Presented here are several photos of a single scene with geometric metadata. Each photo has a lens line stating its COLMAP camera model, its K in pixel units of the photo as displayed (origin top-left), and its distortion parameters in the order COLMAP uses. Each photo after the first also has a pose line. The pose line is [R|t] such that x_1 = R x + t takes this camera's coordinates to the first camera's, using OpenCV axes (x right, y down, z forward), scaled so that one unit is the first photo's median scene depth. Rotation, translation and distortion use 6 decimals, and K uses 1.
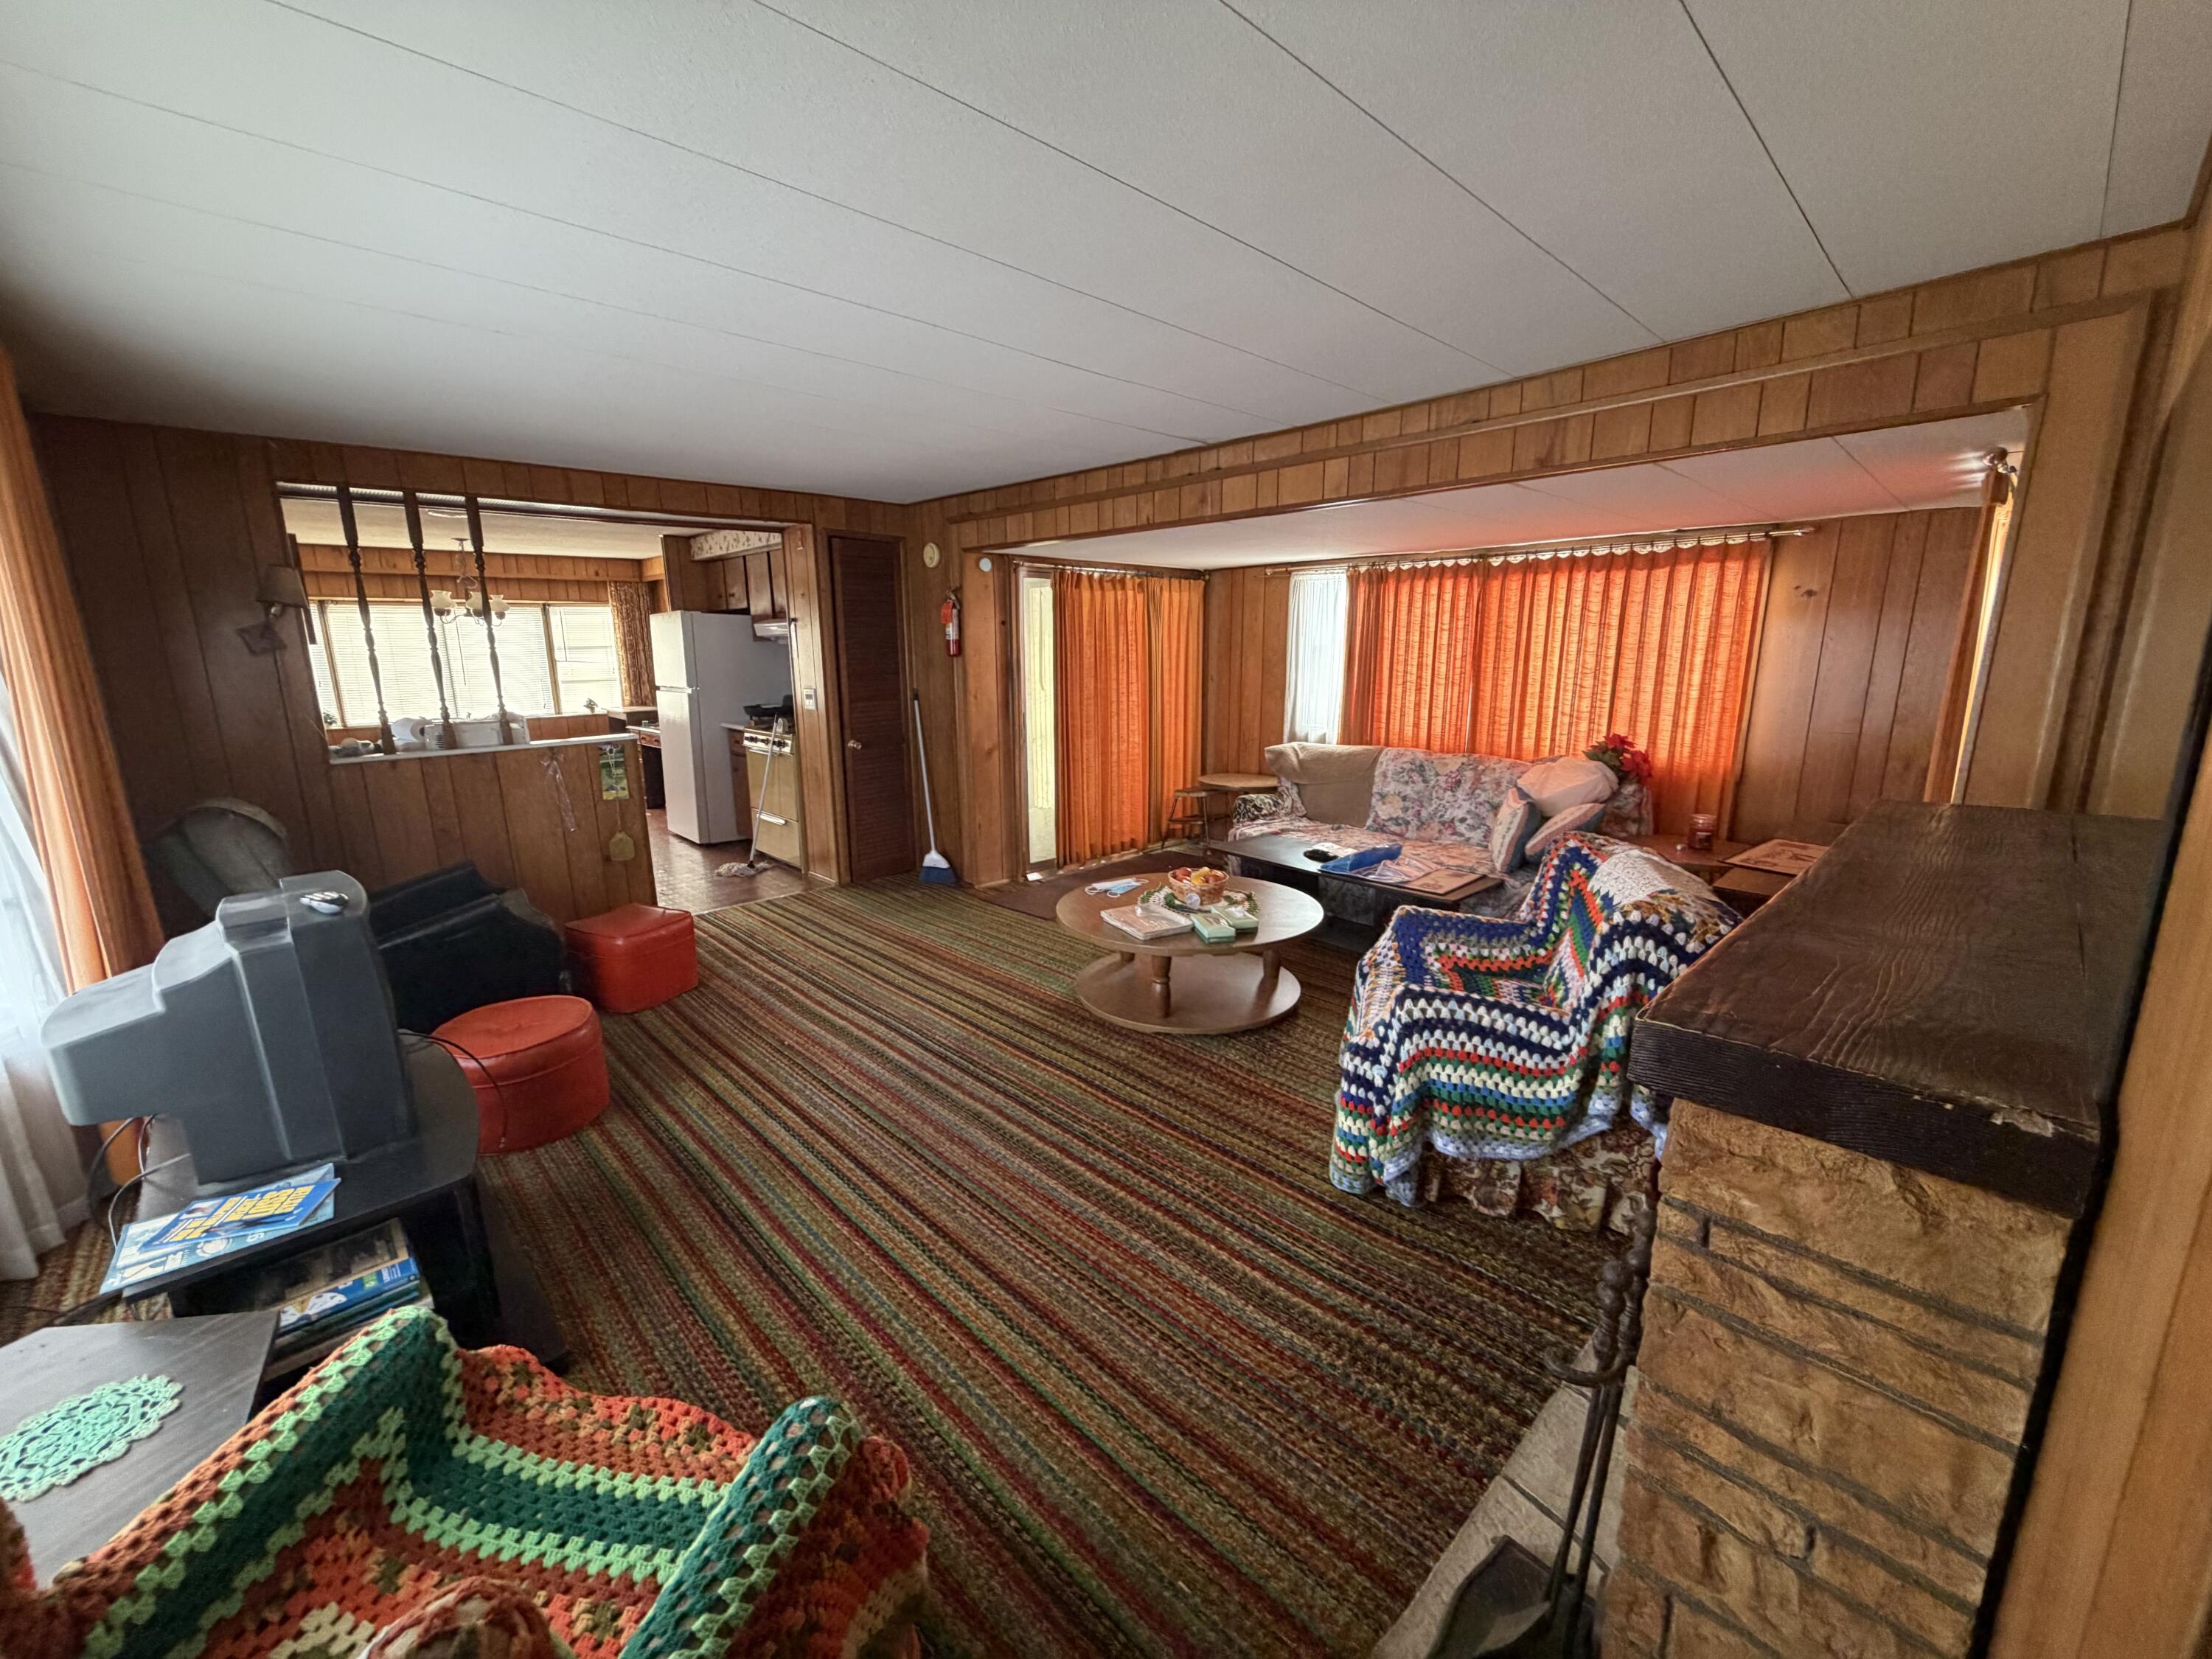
lens RADIAL K [[882.8, 0, 1105.2], [0, 882.8, 832.7], [0, 0, 1]] dist [-0.000355, 0.000018]
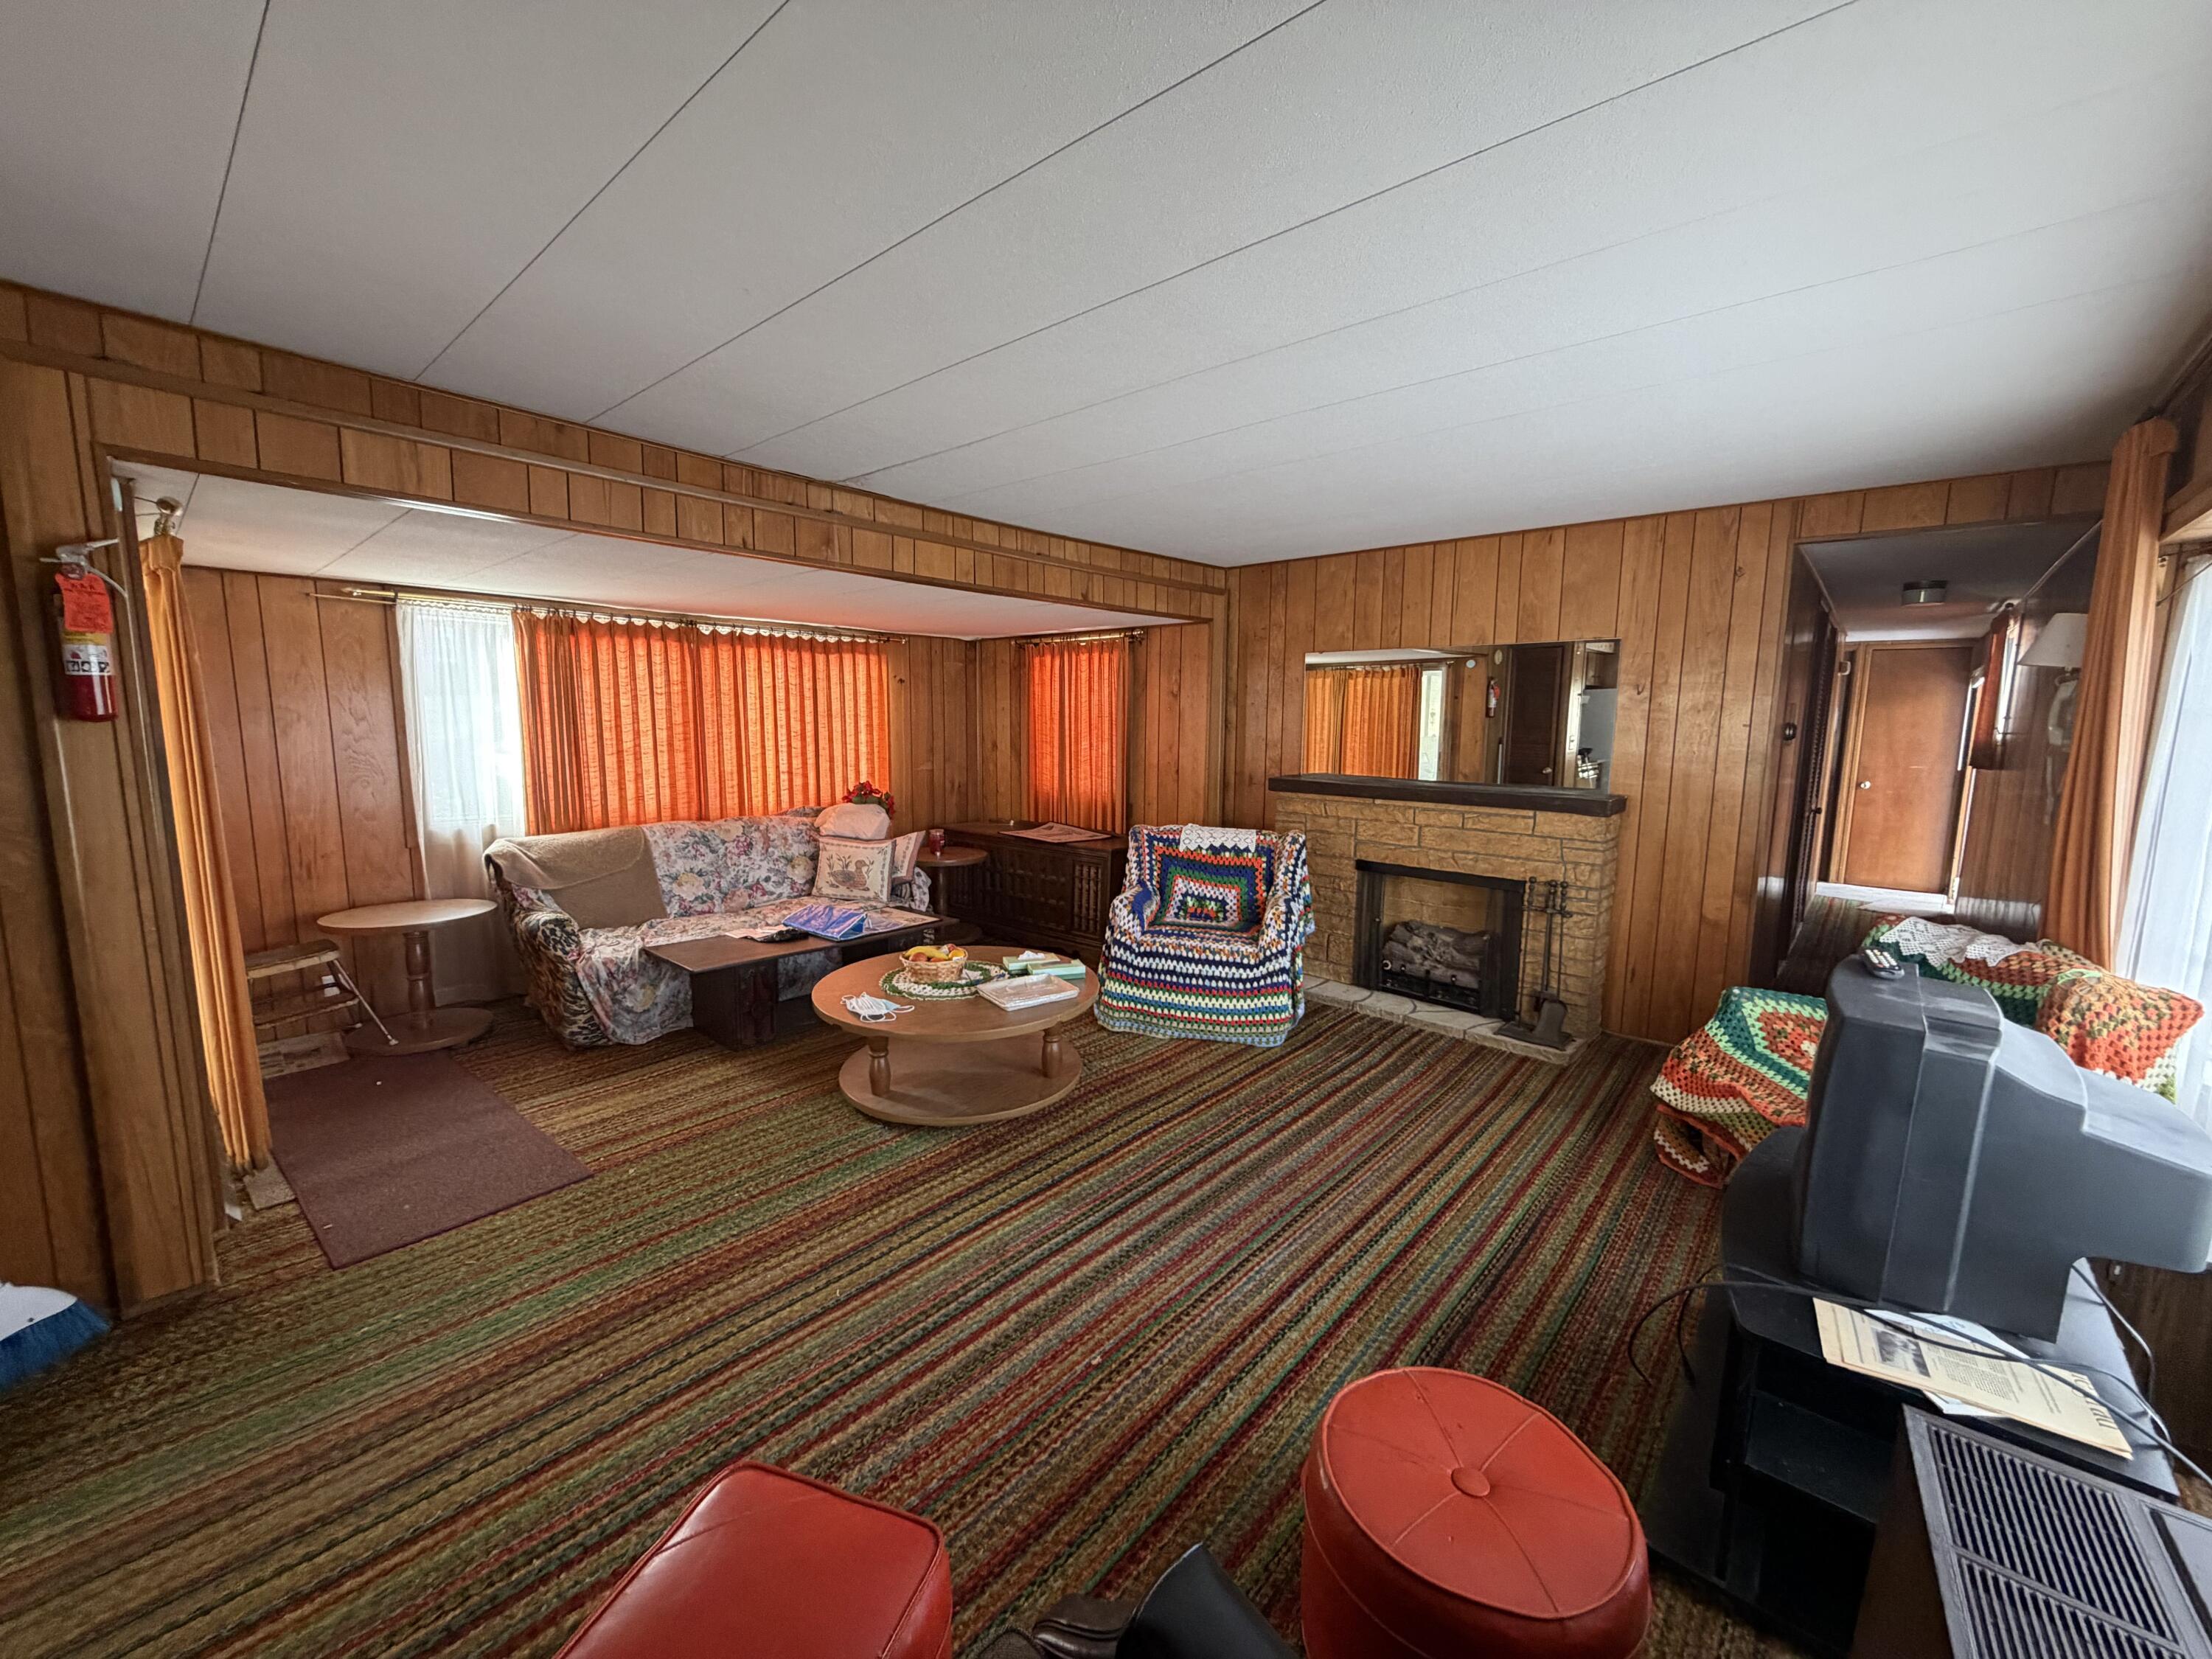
lens RADIAL K [[875.7, 0, 1098.6], [0, 875.7, 831.6], [0, 0, 1]] dist [-0.000302, 0.000046]
pose [[-0.079038, -0.122822, 0.989276, -0.675771], [0.196490, 0.970993, 0.136250, -0.141506], [-0.977315, 0.205152, -0.052612, 0.717481]]
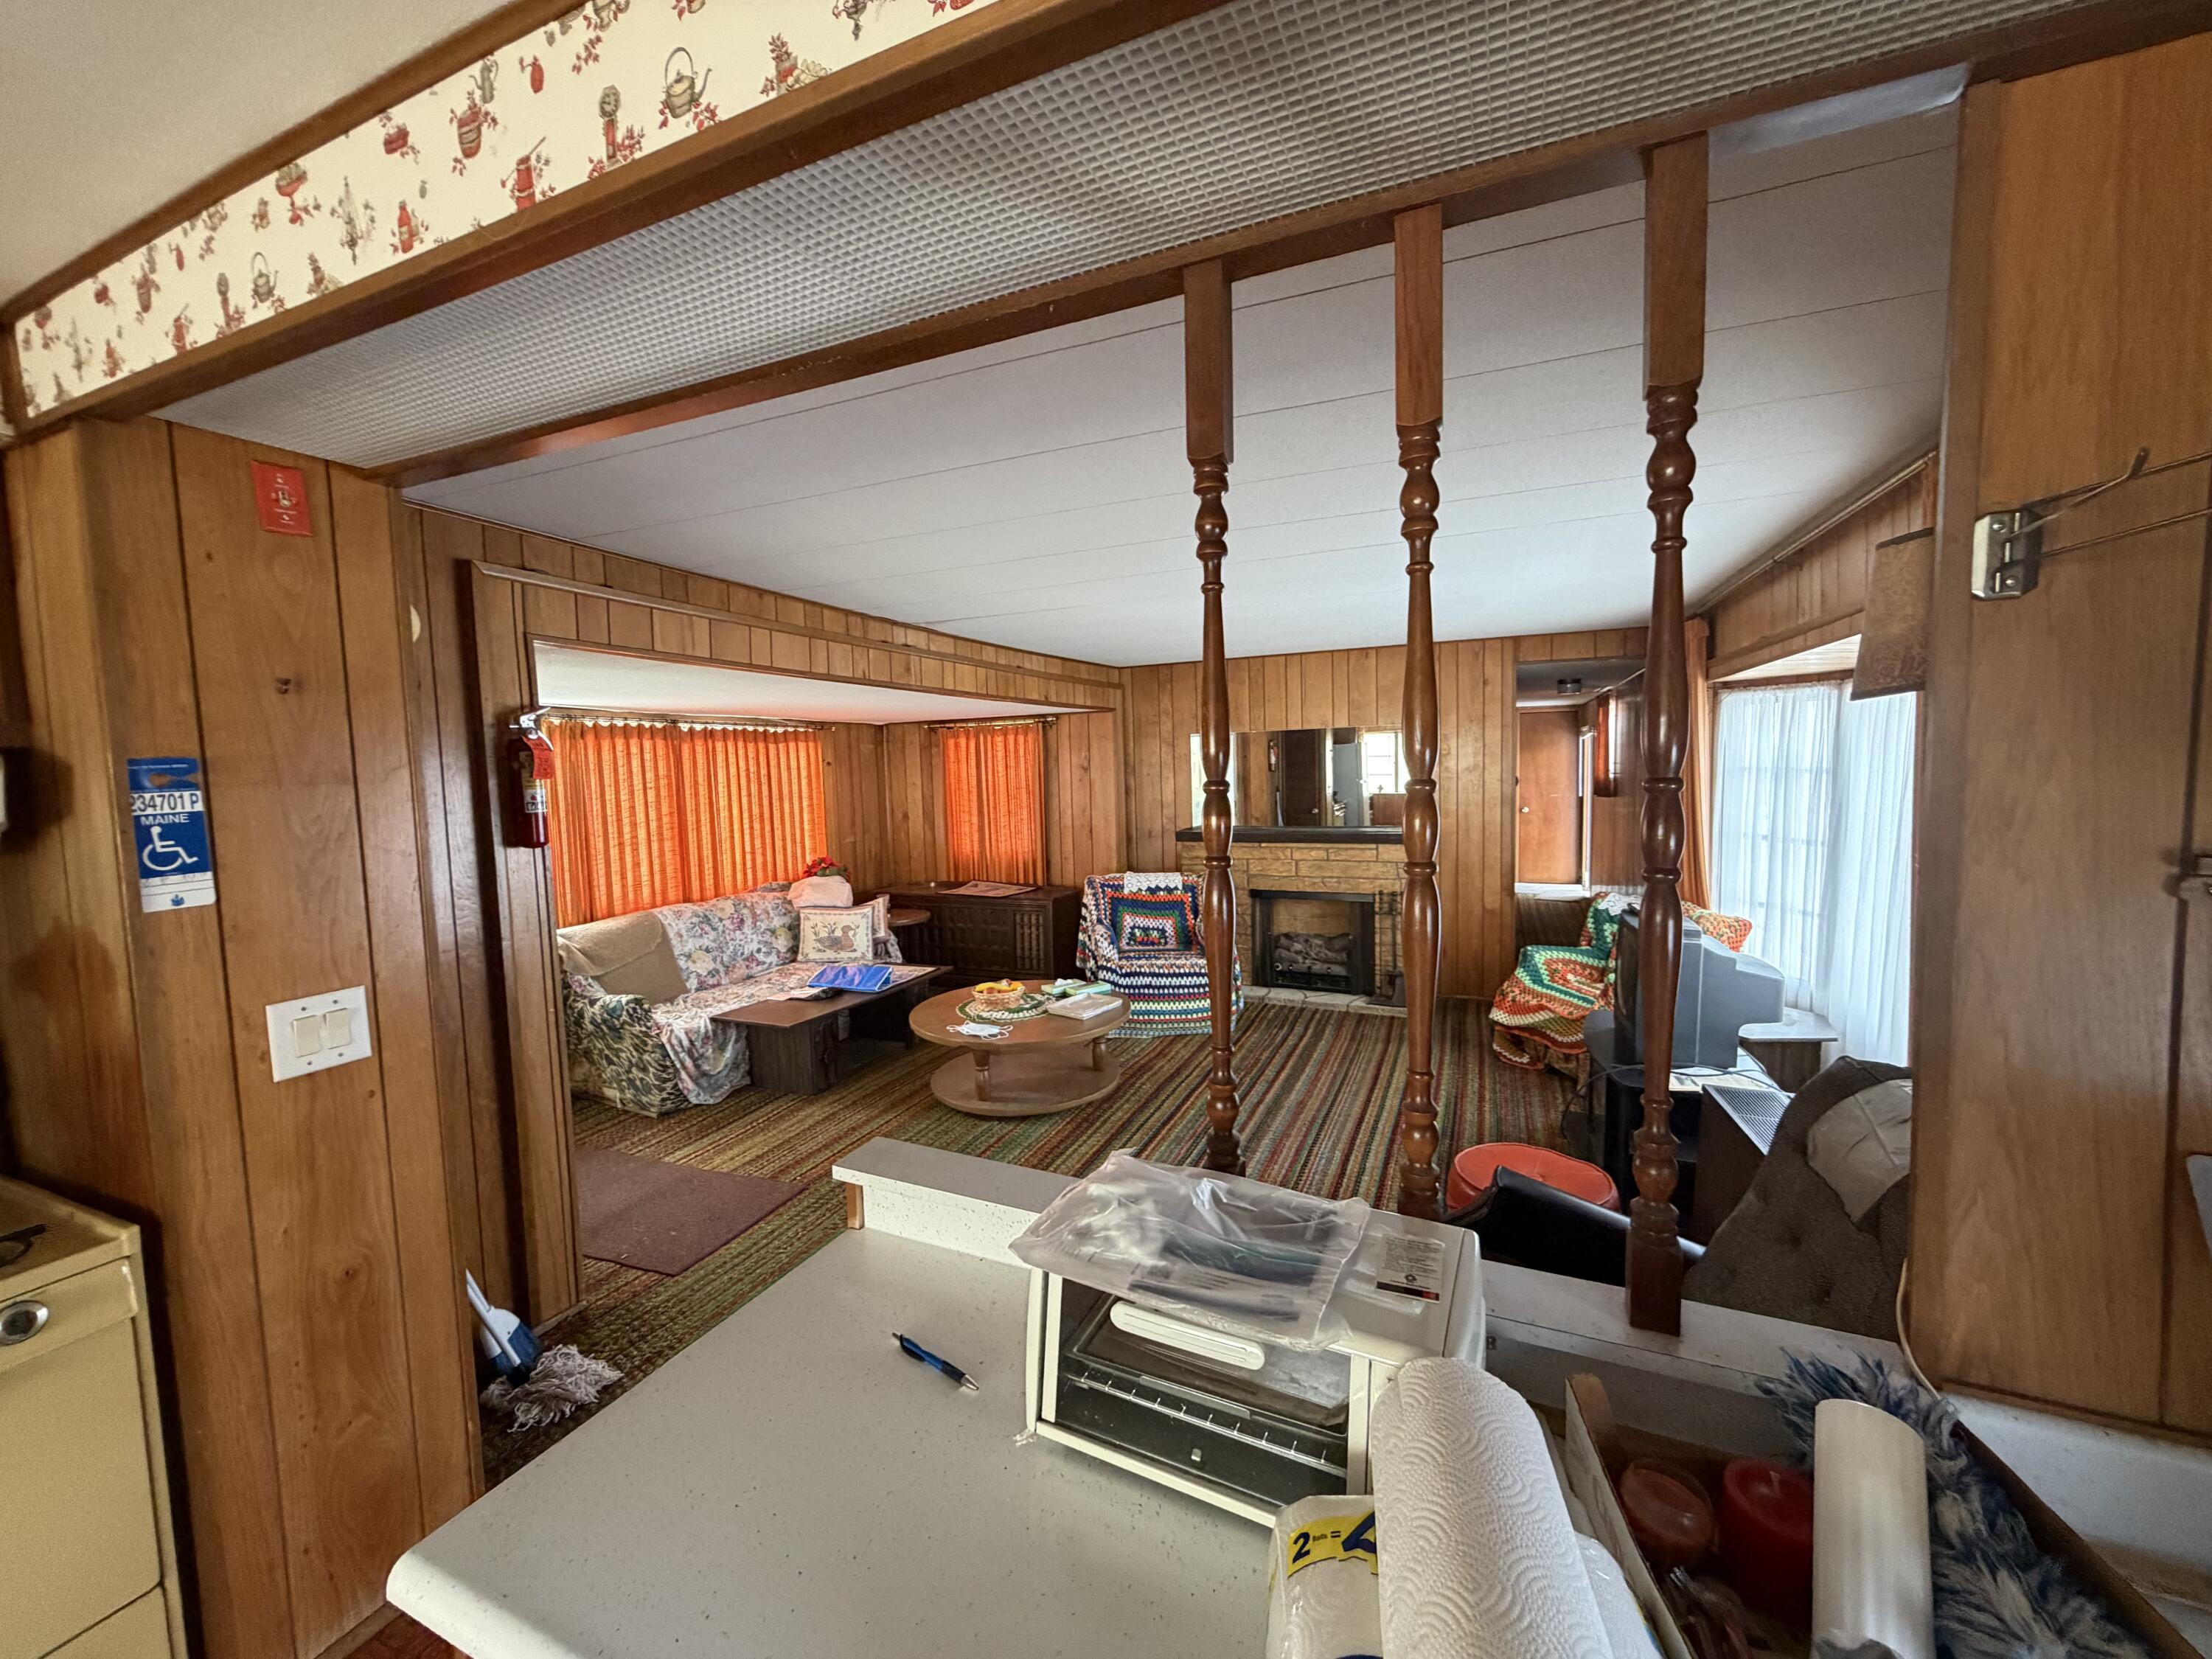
lens RADIAL K [[875.7, 0, 1098.6], [0, 875.7, 831.6], [0, 0, 1]] dist [-0.000302, 0.000046]
pose [[-0.378158, -0.050558, 0.924360, -0.849827], [0.221486, 0.964567, 0.143368, -0.243262], [-0.898855, 0.258949, -0.353561, 1.041528]]
